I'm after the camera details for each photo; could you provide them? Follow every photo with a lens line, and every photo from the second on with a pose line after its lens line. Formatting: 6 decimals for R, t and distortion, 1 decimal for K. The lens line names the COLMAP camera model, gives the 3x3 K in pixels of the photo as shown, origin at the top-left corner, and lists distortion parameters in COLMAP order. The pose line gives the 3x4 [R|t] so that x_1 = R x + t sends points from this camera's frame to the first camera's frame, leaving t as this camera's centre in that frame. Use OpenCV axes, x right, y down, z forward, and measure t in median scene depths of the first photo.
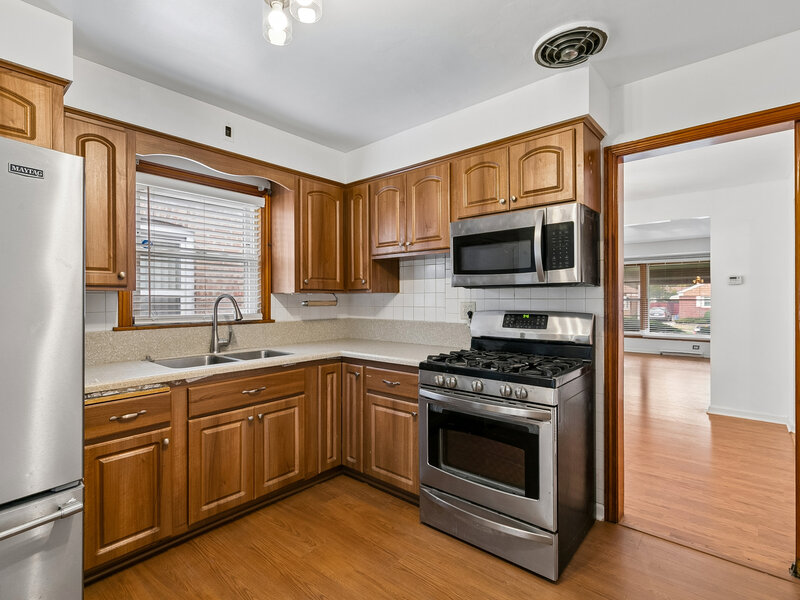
lens RADIAL K [[402.9, 0, 397.2], [0, 402.9, 300.3], [0, 0, 1]] dist [0.006842, -0.004393]
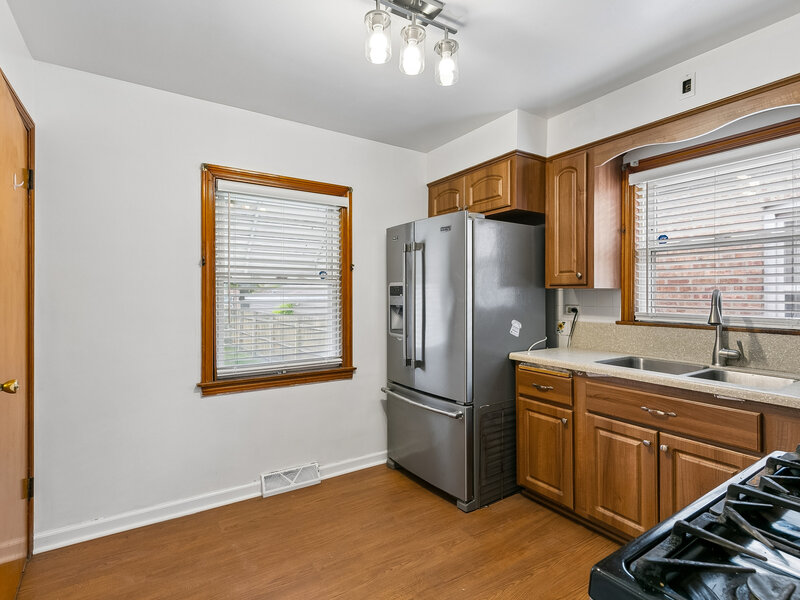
lens RADIAL K [[402.9, 0, 394.8], [0, 402.9, 296.0], [0, 0, 1]] dist [0.006842, -0.004393]
pose [[-0.281763, 0.003892, -0.959476, 0.489241], [-0.006725, 0.999959, 0.006031, -0.003863], [0.959460, 0.008152, -0.281726, 0.646974]]
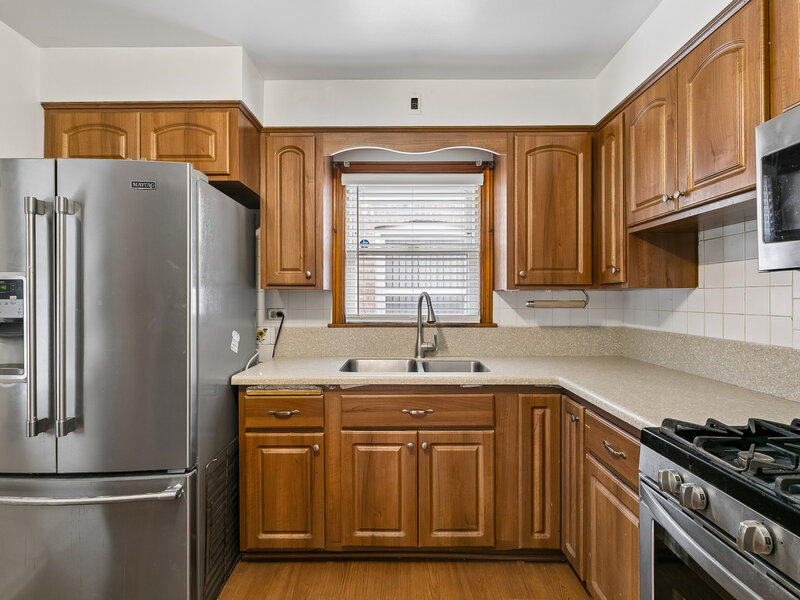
lens RADIAL K [[402.9, 0, 398.1], [0, 402.9, 297.3], [0, 0, 1]] dist [0.006842, -0.004393]
pose [[0.651568, 0.002439, -0.758587, 0.204766], [-0.005357, 0.999985, -0.001385, -0.002463], [0.758572, 0.004966, 0.651571, 0.396865]]
